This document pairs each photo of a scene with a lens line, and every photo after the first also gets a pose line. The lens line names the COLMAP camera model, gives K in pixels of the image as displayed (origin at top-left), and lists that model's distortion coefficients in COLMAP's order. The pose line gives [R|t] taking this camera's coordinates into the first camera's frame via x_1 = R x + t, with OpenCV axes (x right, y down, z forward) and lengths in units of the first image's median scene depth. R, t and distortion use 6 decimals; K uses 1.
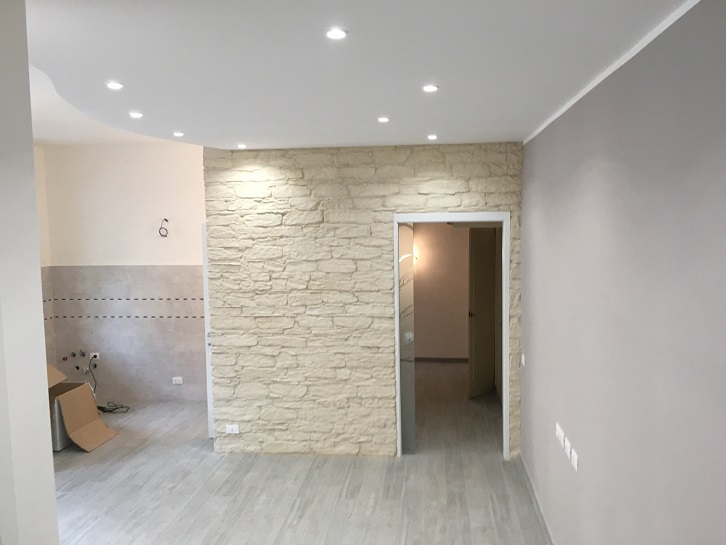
lens RADIAL K [[613.5, 0, 367.8], [0, 613.5, 270.3], [0, 0, 1]] dist [0.036535, -0.058352]
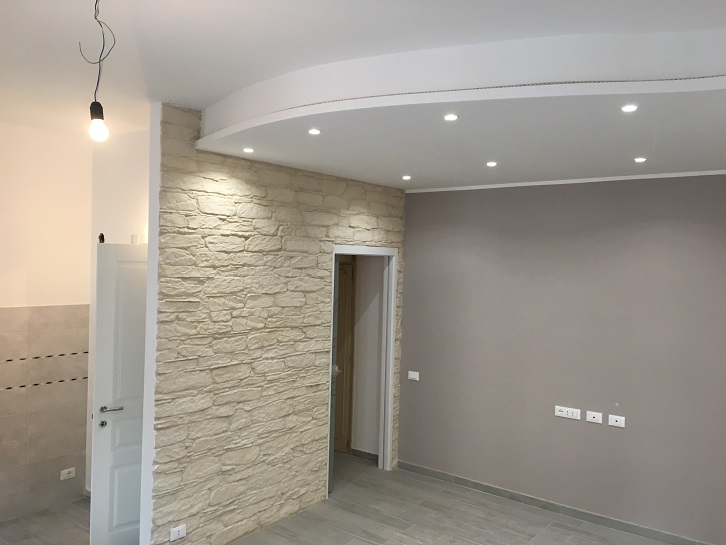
lens RADIAL K [[613.5, 0, 358.0], [0, 613.5, 265.1], [0, 0, 1]] dist [0.036535, -0.058352]
pose [[0.522301, 0.025052, 0.852393, -0.756190], [0.041188, 0.997661, -0.054559, -0.003965], [-0.851766, 0.063604, 0.520047, 0.445665]]
